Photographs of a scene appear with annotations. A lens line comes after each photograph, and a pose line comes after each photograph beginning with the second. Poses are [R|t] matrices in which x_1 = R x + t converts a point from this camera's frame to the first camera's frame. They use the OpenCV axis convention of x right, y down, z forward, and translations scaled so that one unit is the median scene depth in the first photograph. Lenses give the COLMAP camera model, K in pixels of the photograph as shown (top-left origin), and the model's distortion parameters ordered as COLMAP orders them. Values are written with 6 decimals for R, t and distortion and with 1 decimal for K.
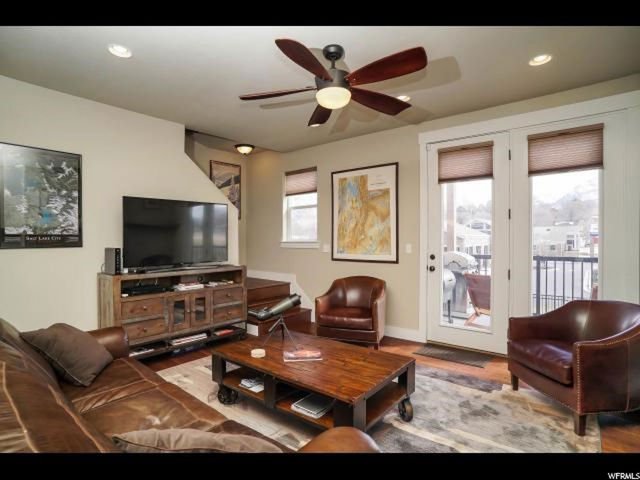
lens RADIAL K [[342.9, 0, 317.5], [0, 342.9, 241.5], [0, 0, 1]] dist [-0.034960, 0.022790]
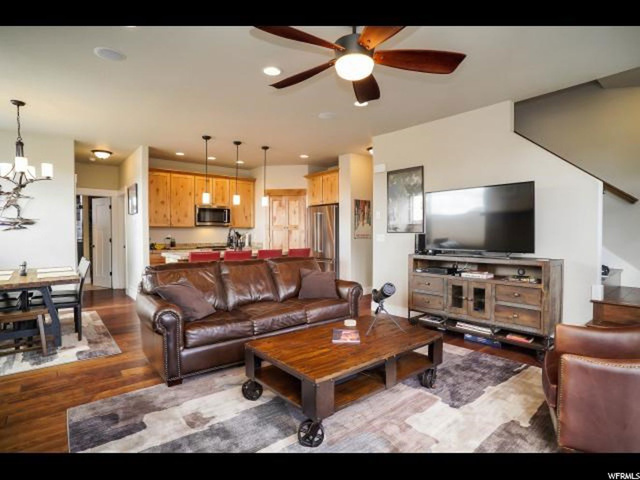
lens RADIAL K [[342.9, 0, 317.7], [0, 342.9, 241.2], [0, 0, 1]] dist [-0.034960, 0.022790]
pose [[-0.177490, 0.028626, -0.983706, 0.670699], [-0.000353, 0.999575, 0.029151, 0.009228], [0.984122, 0.005521, -0.177405, 0.745340]]
